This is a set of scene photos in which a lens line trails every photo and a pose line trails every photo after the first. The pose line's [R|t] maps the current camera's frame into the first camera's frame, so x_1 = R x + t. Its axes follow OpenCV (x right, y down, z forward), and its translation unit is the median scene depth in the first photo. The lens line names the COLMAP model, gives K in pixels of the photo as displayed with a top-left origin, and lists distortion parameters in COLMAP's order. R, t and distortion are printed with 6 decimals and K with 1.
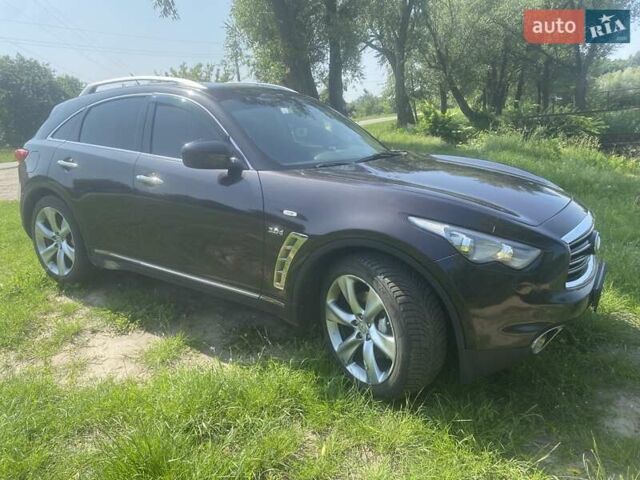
lens RADIAL K [[508.2, 0, 320.0], [0, 508.2, 240.0], [0, 0, 1]] dist [0.011624, 0.002942]
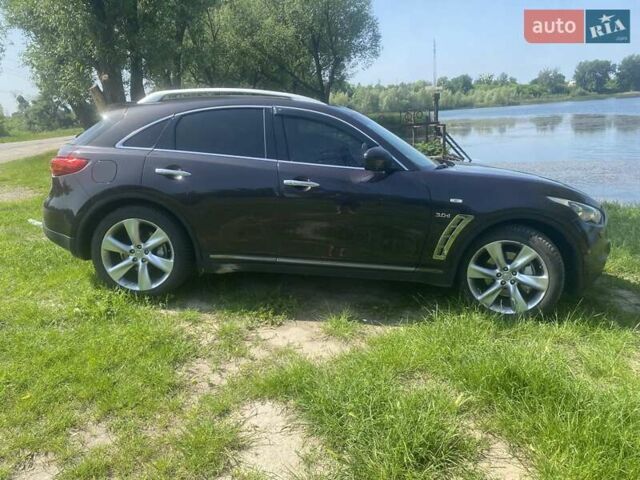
lens RADIAL K [[508.2, 0, 320.0], [0, 508.2, 240.0], [0, 0, 1]] dist [0.011624, 0.002942]
pose [[0.856300, -0.088444, 0.508849, -1.026042], [0.100828, 0.994899, 0.003250, 0.010104], [-0.506541, 0.048524, 0.860850, 0.020284]]
